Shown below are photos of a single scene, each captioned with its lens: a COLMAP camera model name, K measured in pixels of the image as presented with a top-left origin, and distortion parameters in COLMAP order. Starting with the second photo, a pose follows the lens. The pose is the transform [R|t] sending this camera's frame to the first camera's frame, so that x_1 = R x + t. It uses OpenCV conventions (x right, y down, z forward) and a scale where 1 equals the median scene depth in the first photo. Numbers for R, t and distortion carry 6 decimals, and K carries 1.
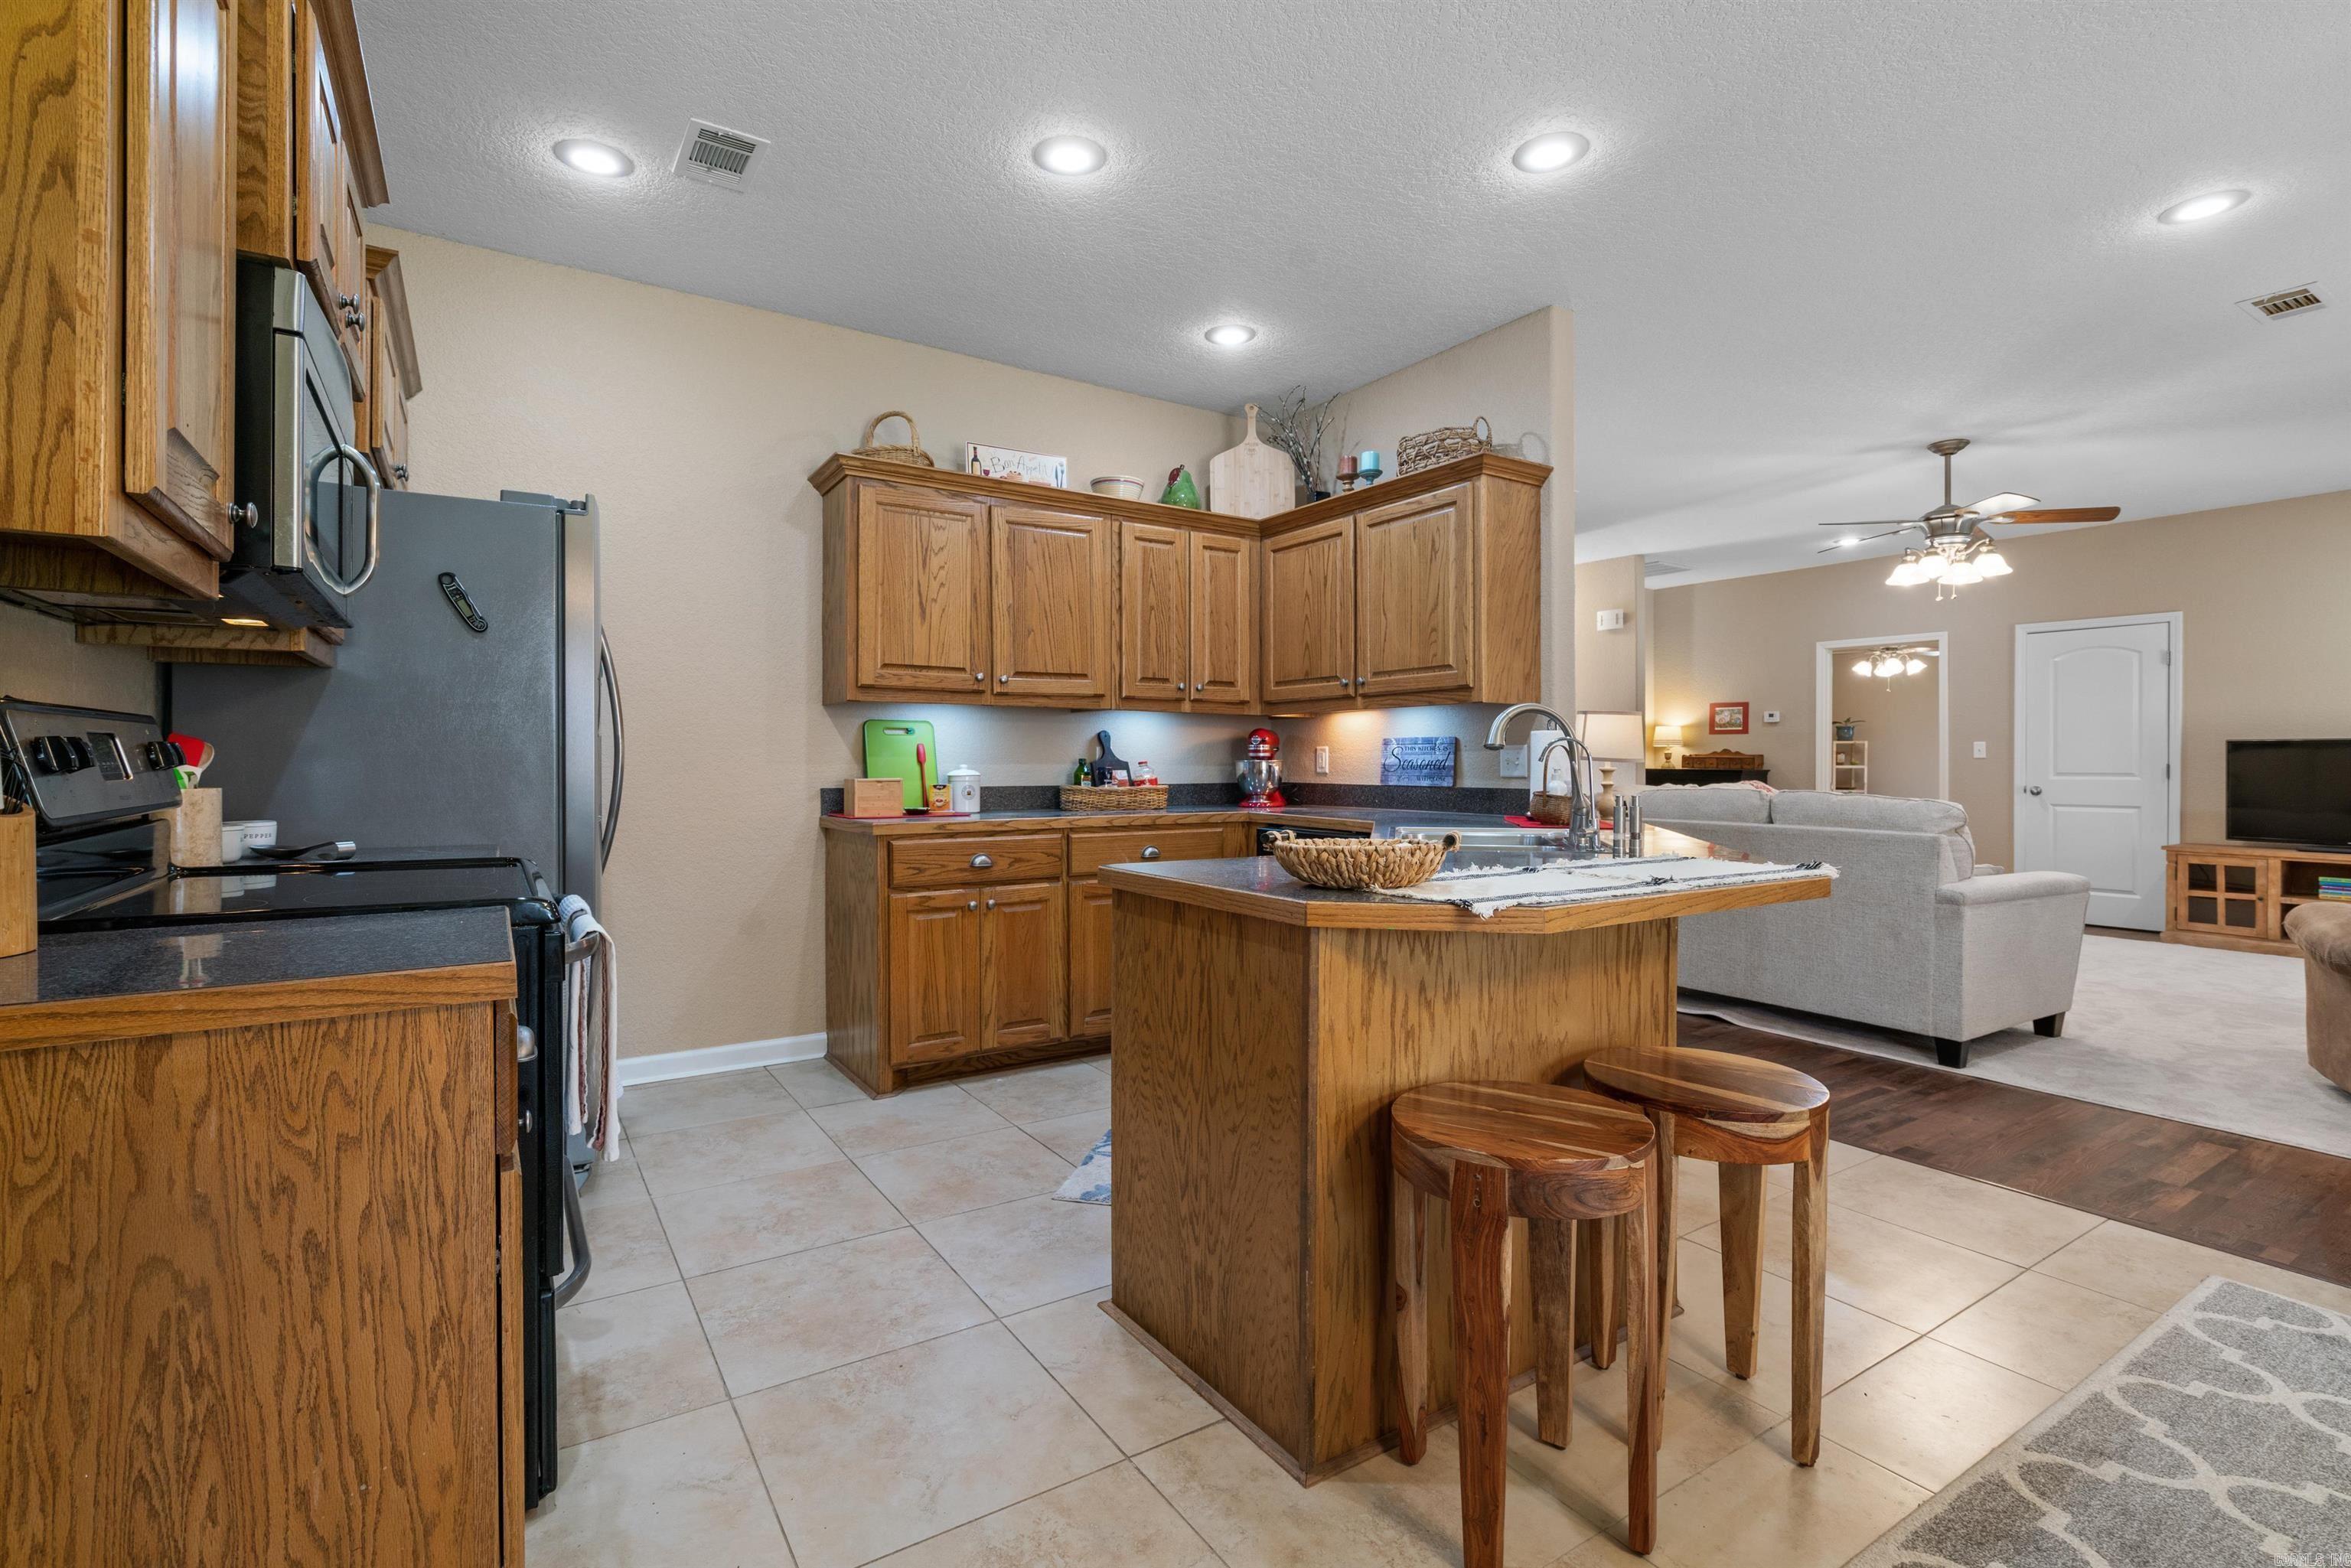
lens RADIAL K [[1069.1, 0, 1159.9], [0, 1069.1, 766.8], [0, 0, 1]] dist [0.000248, -0.000220]
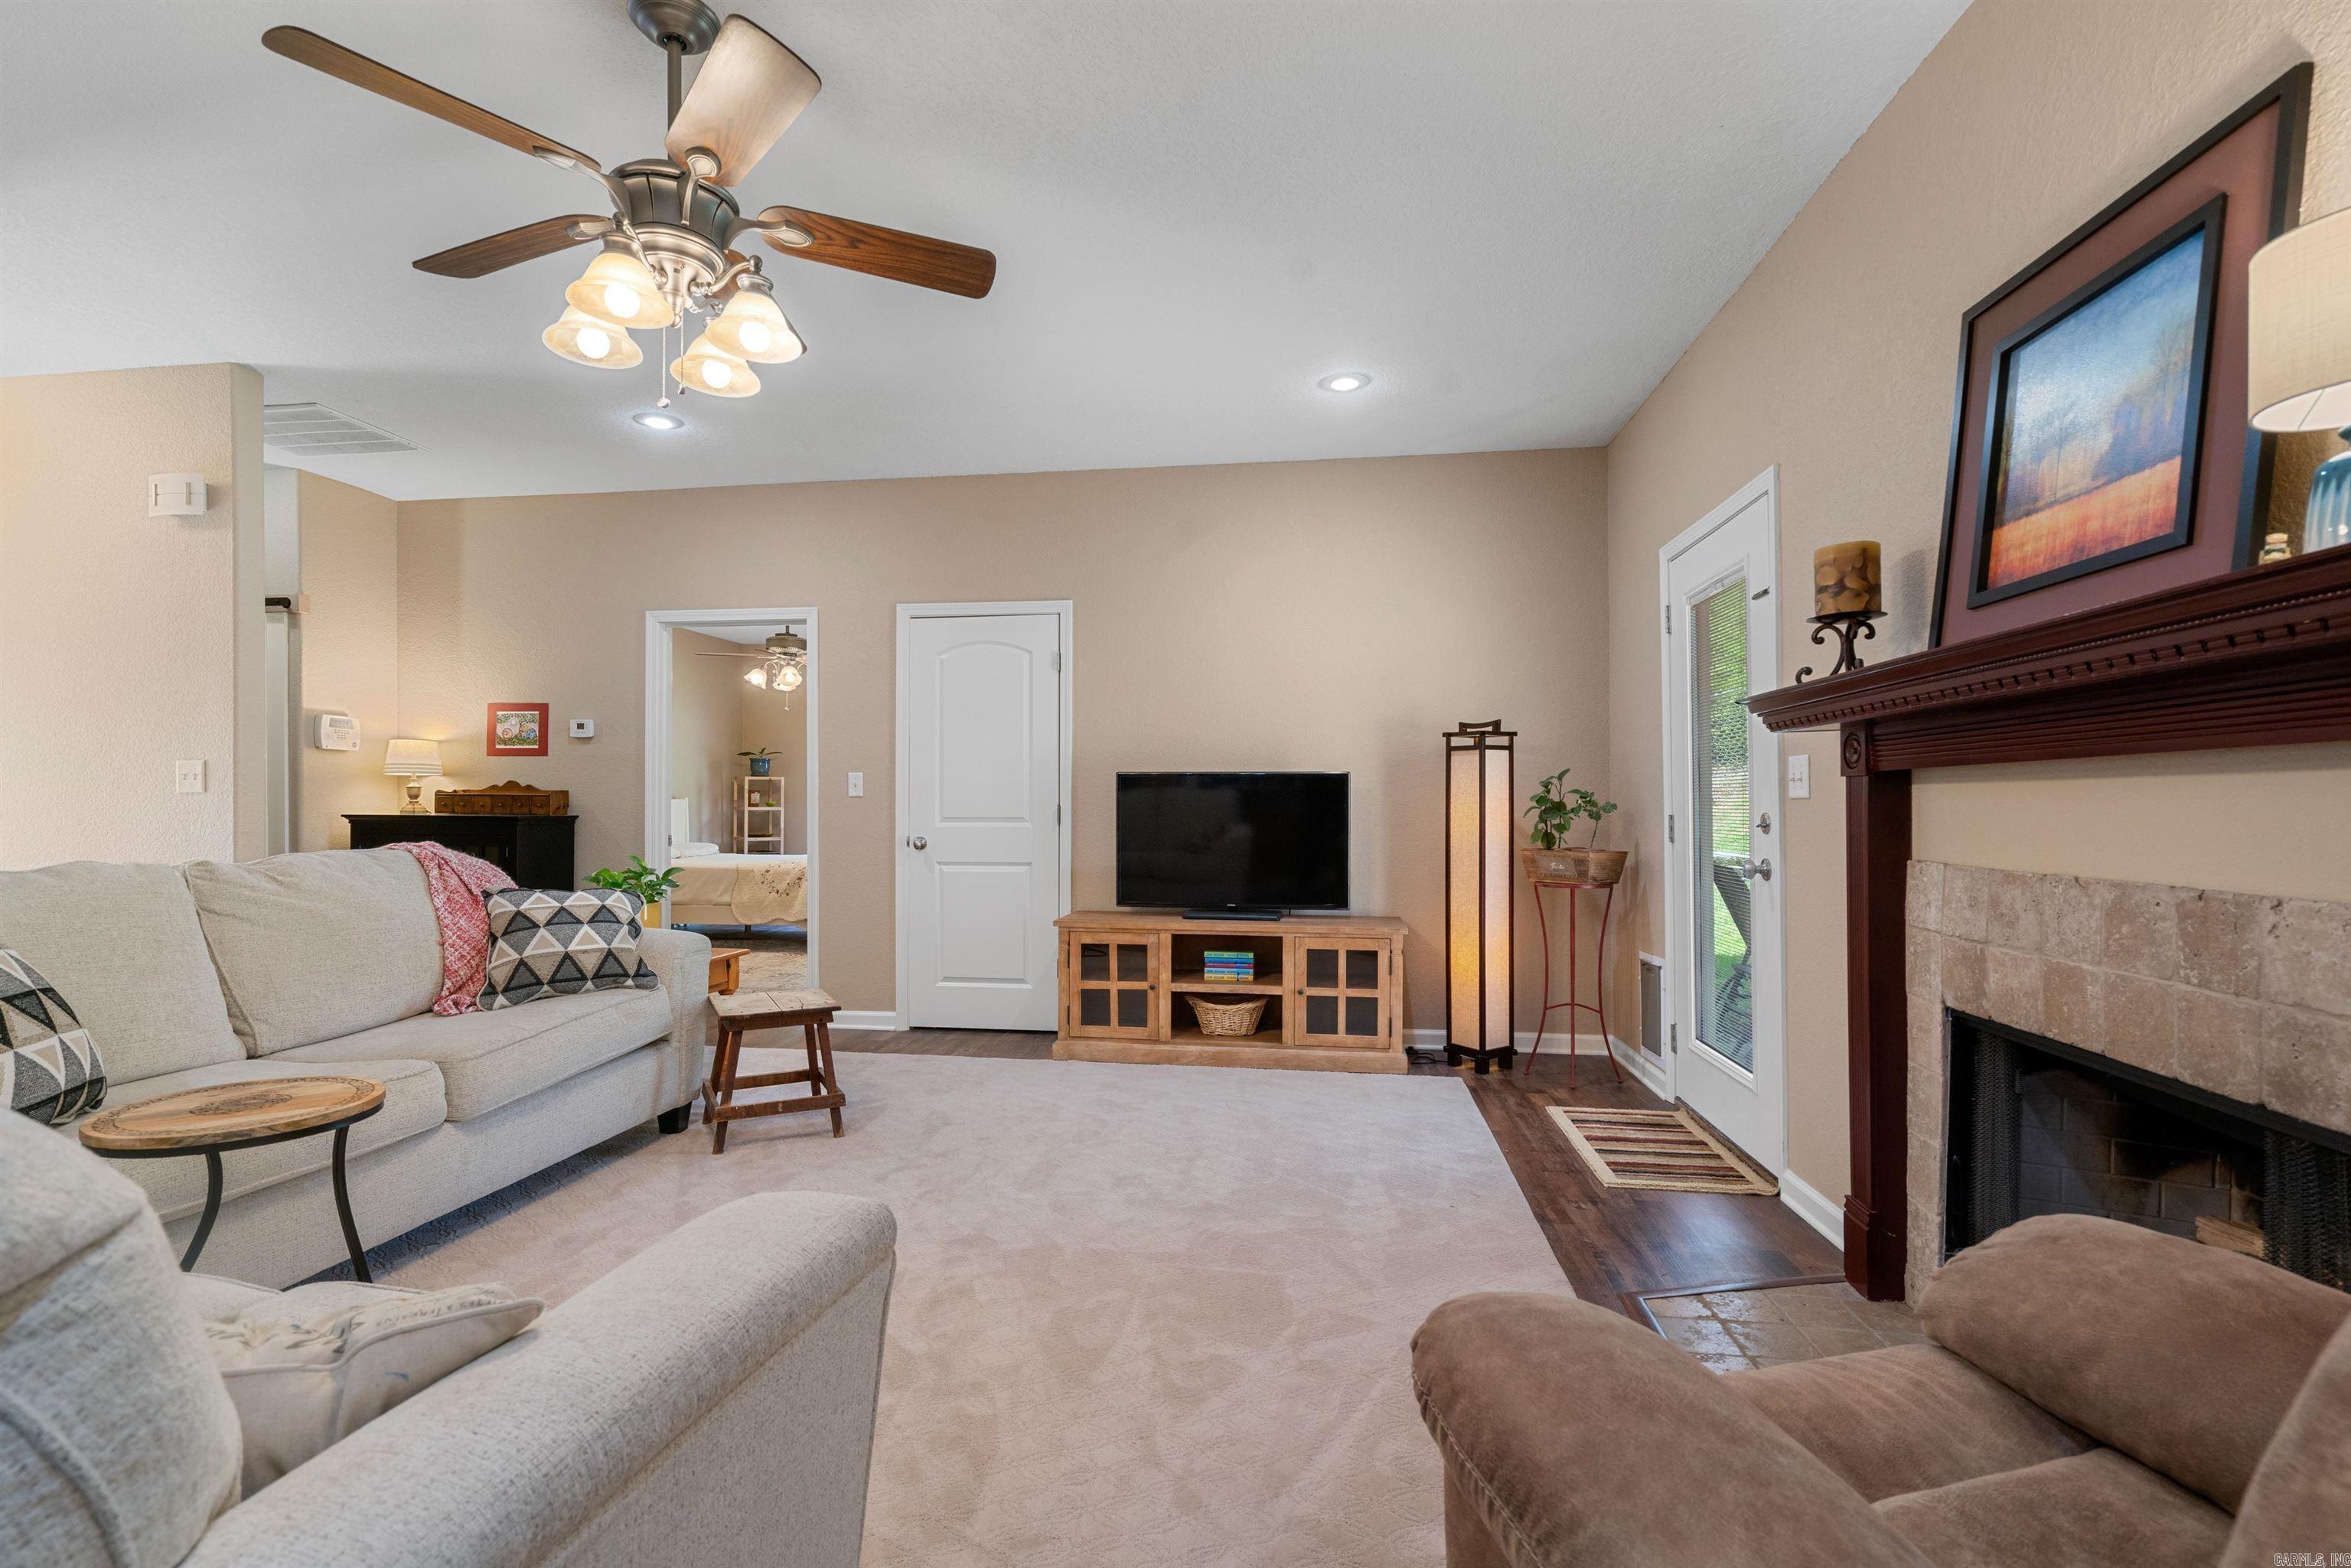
lens RADIAL K [[1069.1, 0, 1178.5], [0, 1069.1, 798.2], [0, 0, 1]] dist [0.000248, -0.000220]
pose [[0.636498, 0.003087, 0.771272, 0.454982], [0.003767, 0.999968, -0.007112, -0.001955], [-0.771269, 0.007433, 0.636466, 0.497846]]
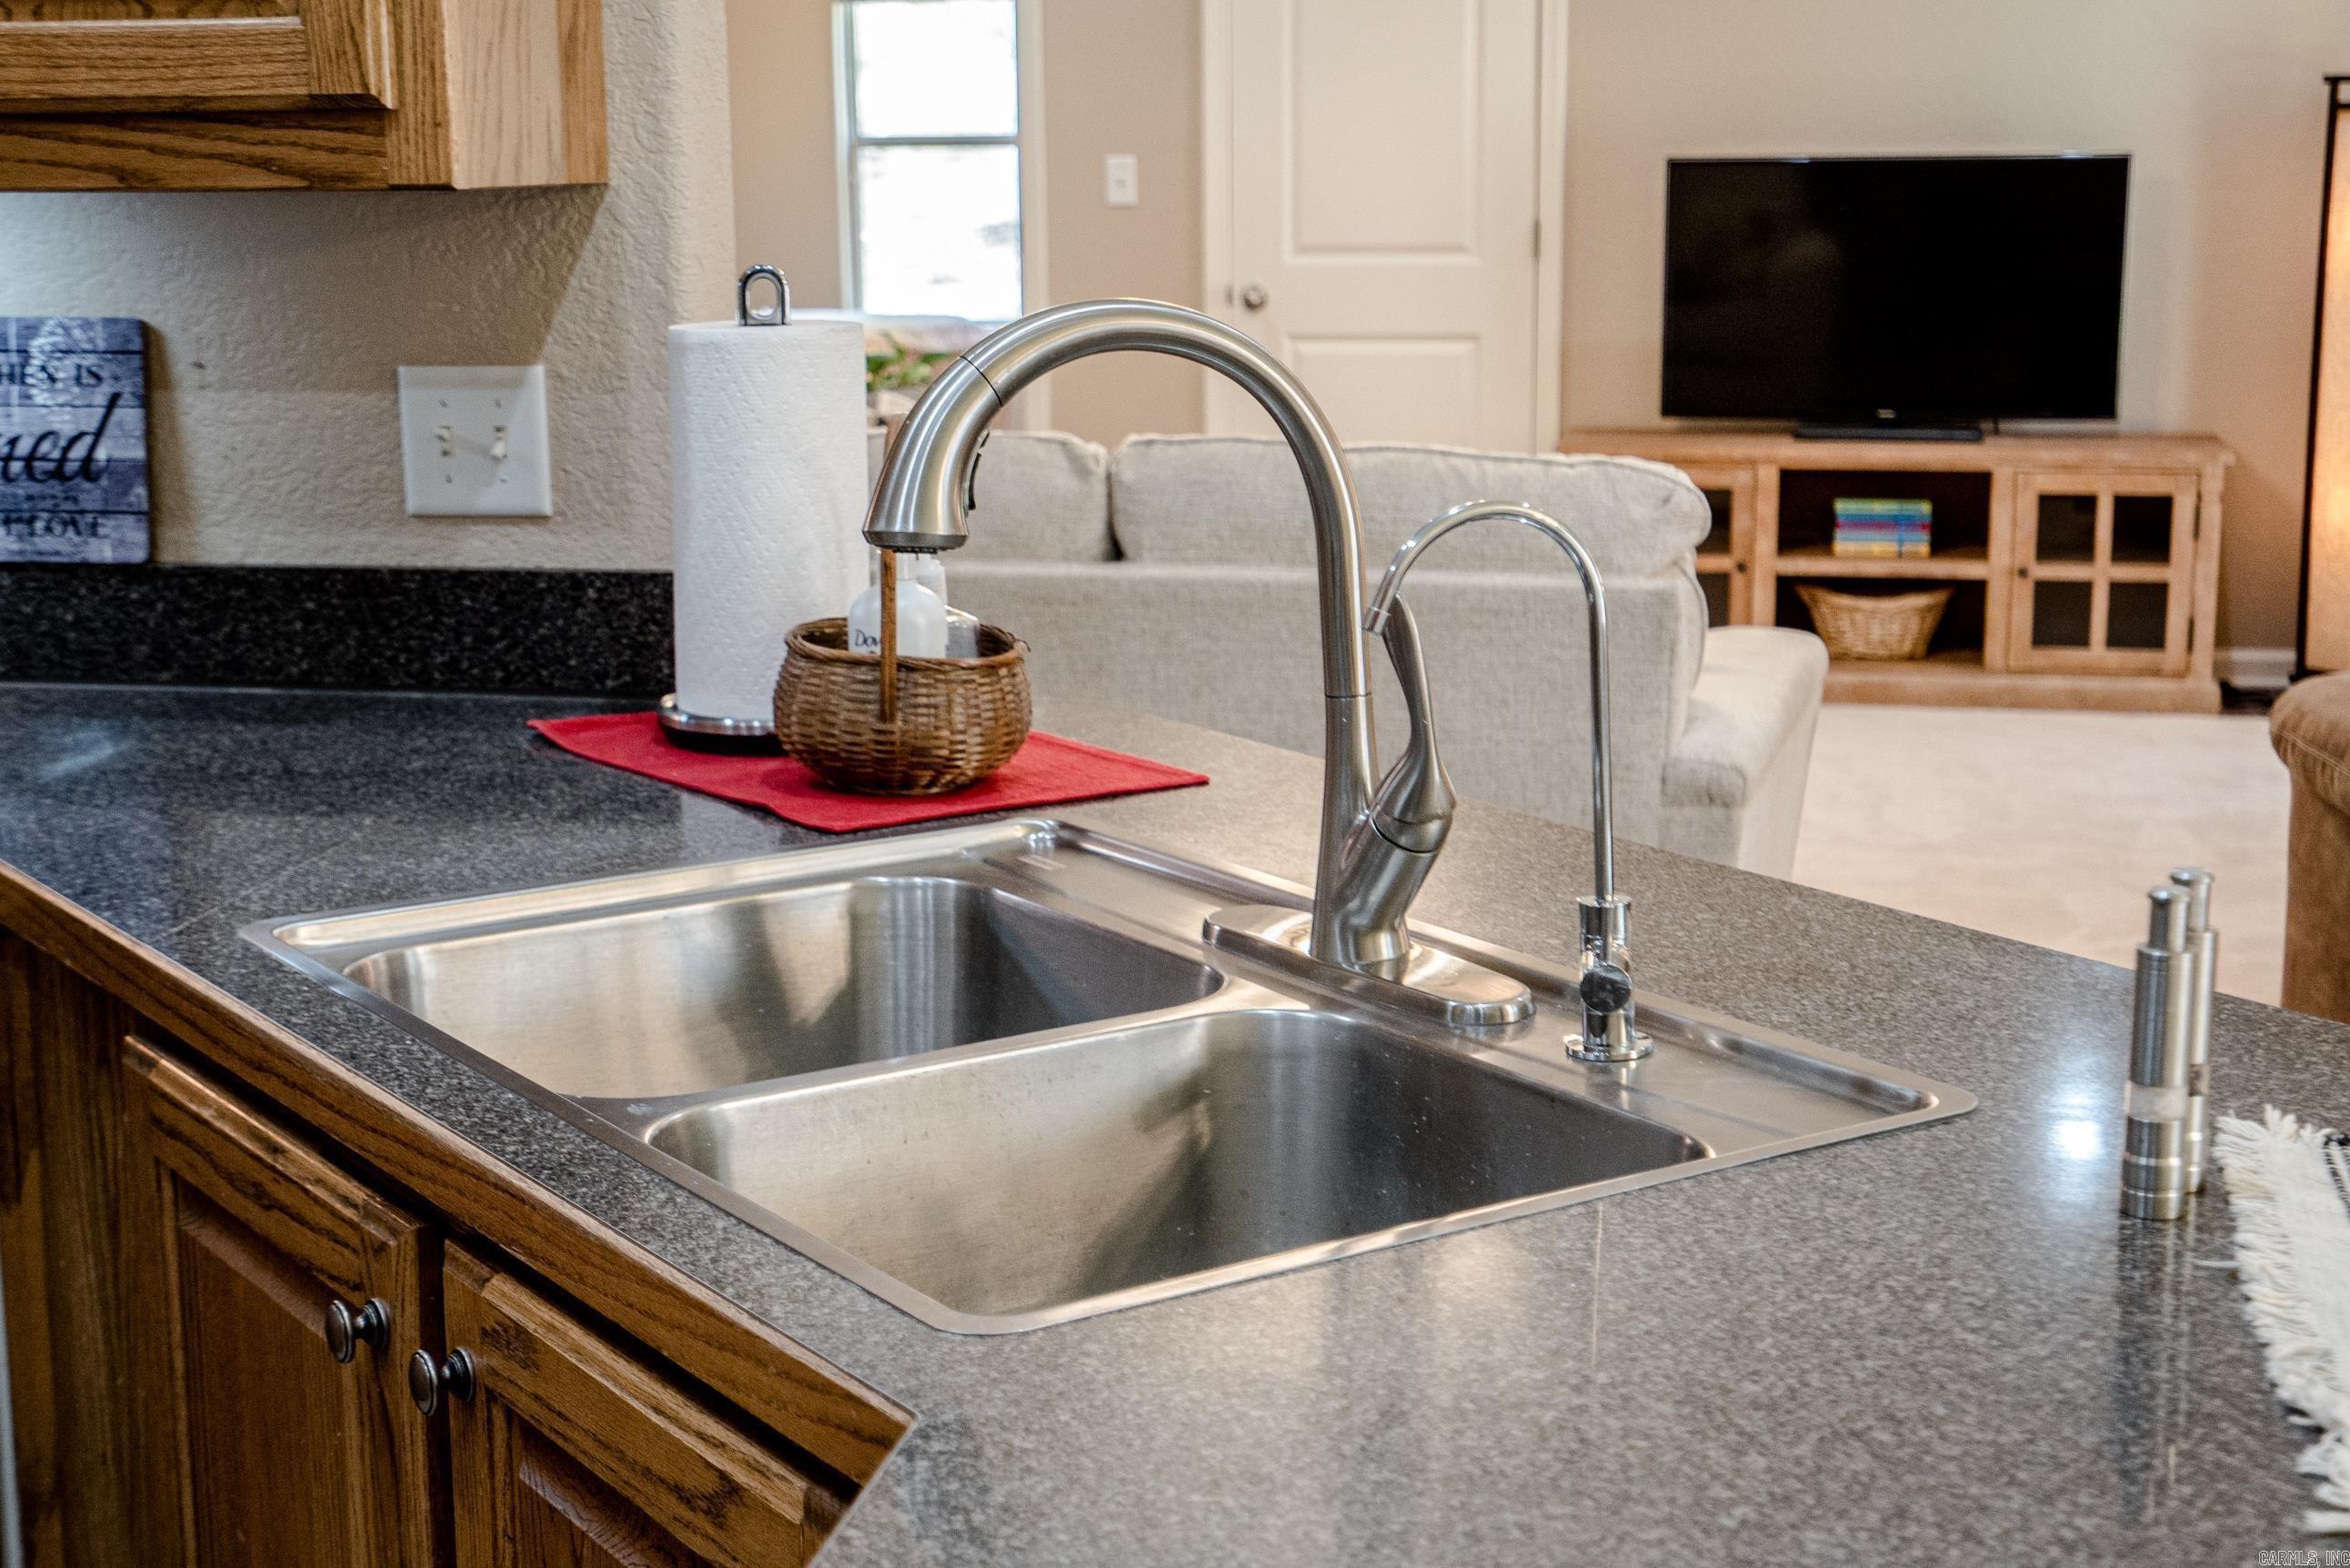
lens RADIAL K [[3431.1, 0, 1174.2], [0, 3431.1, 774.5], [0, 0, 1]] dist [0.081916, 0.000000]
pose [[0.688315, -0.143416, 0.711094, -0.045675], [0.013060, 0.982553, 0.185522, -0.040754], [-0.725295, -0.118411, 0.678179, 0.260606]]
